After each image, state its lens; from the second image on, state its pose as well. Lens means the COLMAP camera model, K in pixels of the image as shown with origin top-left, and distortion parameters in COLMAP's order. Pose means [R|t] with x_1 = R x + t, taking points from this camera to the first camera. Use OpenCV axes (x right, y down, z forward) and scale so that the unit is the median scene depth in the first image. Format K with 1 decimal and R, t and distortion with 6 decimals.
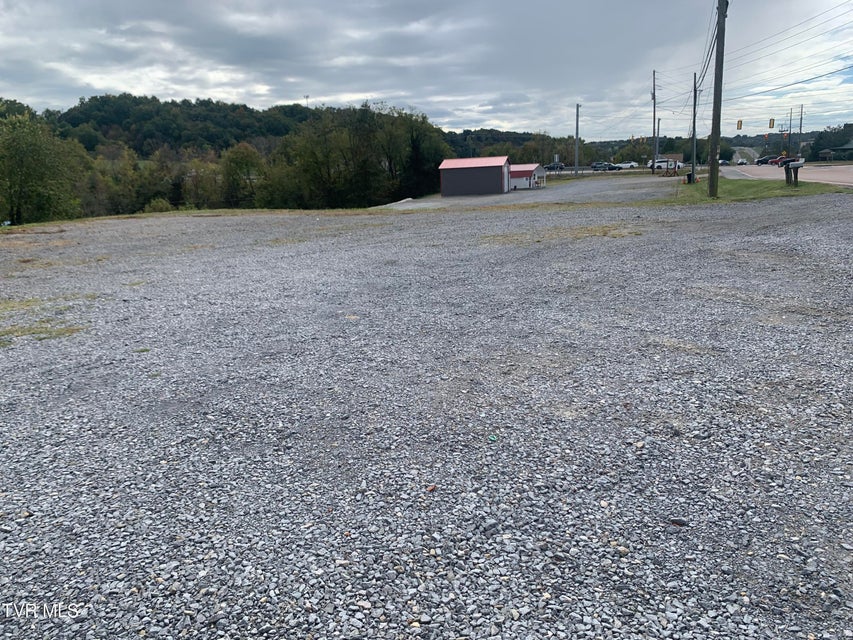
lens RADIAL K [[655.7, 0, 426.5], [0, 655.7, 320.0], [0, 0, 1]] dist [0.014191, -0.005745]
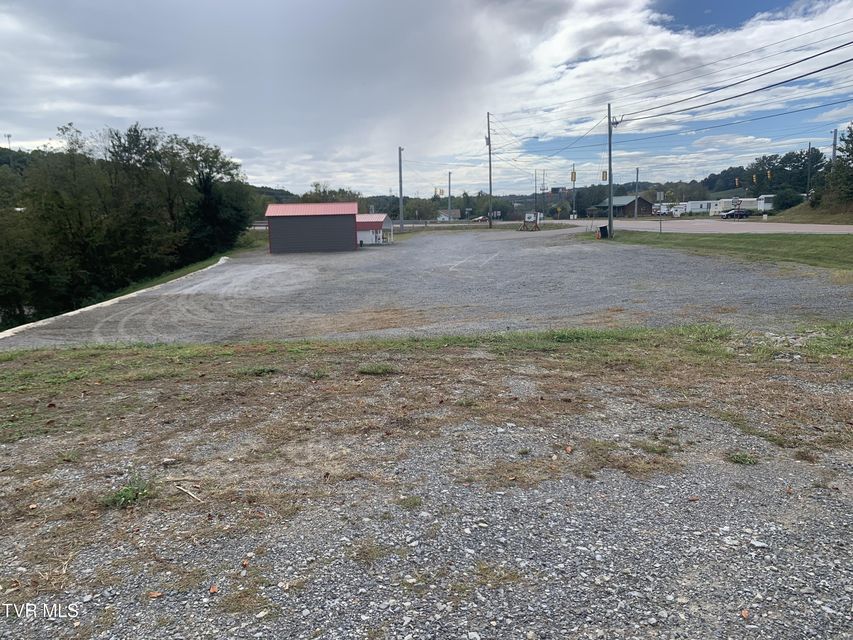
lens RADIAL K [[644.0, 0, 426.5], [0, 644.0, 320.0], [0, 0, 1]] dist [0.004784, -0.065359]
pose [[0.921781, -0.042722, 0.385349, -0.090777], [0.073206, 0.995211, -0.064780, -0.055133], [-0.380736, 0.087923, 0.920494, 0.273977]]
